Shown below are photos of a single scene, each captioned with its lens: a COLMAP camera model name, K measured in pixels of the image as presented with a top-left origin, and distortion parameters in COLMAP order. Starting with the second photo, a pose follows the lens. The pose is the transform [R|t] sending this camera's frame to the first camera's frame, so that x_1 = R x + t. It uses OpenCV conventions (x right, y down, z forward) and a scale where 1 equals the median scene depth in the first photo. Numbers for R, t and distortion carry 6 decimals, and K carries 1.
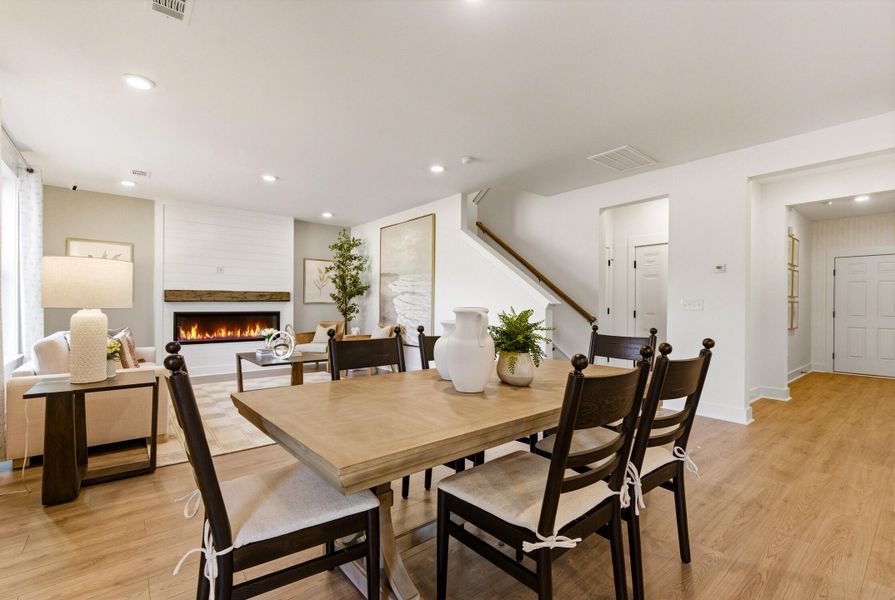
lens RADIAL K [[398.4, 0, 447.5], [0, 398.4, 302.3], [0, 0, 1]] dist [0.000982, -0.000733]
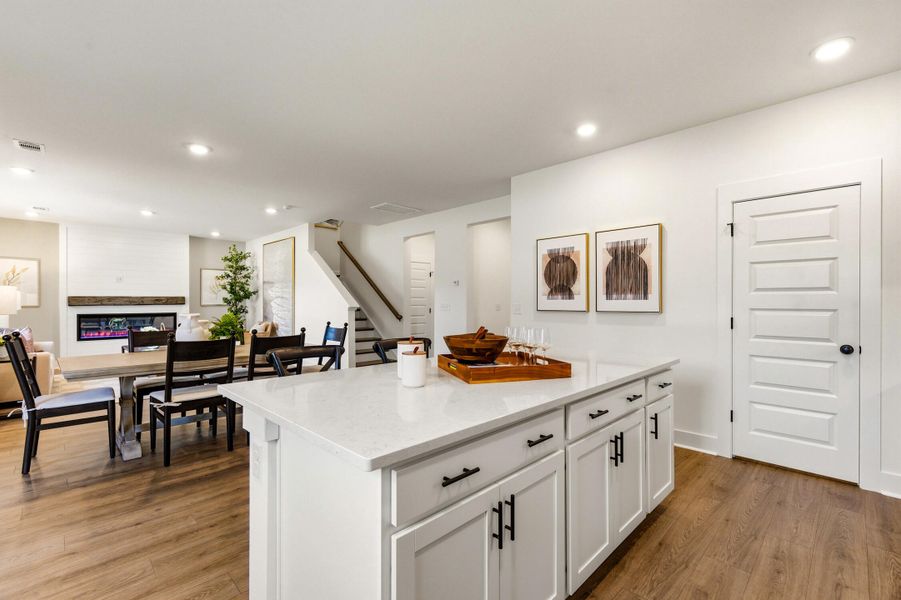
lens RADIAL K [[401.1, 0, 457.6], [0, 401.1, 300.8], [0, 0, 1]] dist [0.000982, -0.000733]
pose [[0.995303, -0.005383, 0.096660, 0.314937], [0.005050, 0.999980, 0.003689, -0.013539], [-0.096678, -0.003183, 0.995311, -0.300983]]
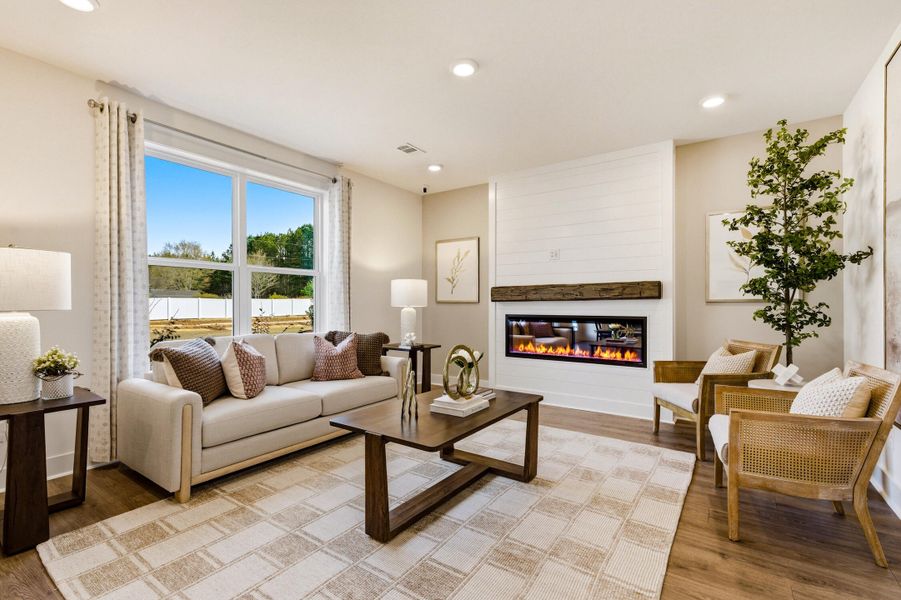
lens RADIAL K [[401.1, 0, 456.5], [0, 401.1, 304.6], [0, 0, 1]] dist [0.000982, -0.000733]
pose [[0.273224, -0.004565, -0.961940, 0.047207], [0.007421, 0.999969, -0.002637, 0.004946], [0.961922, -0.006418, 0.273250, 0.588759]]
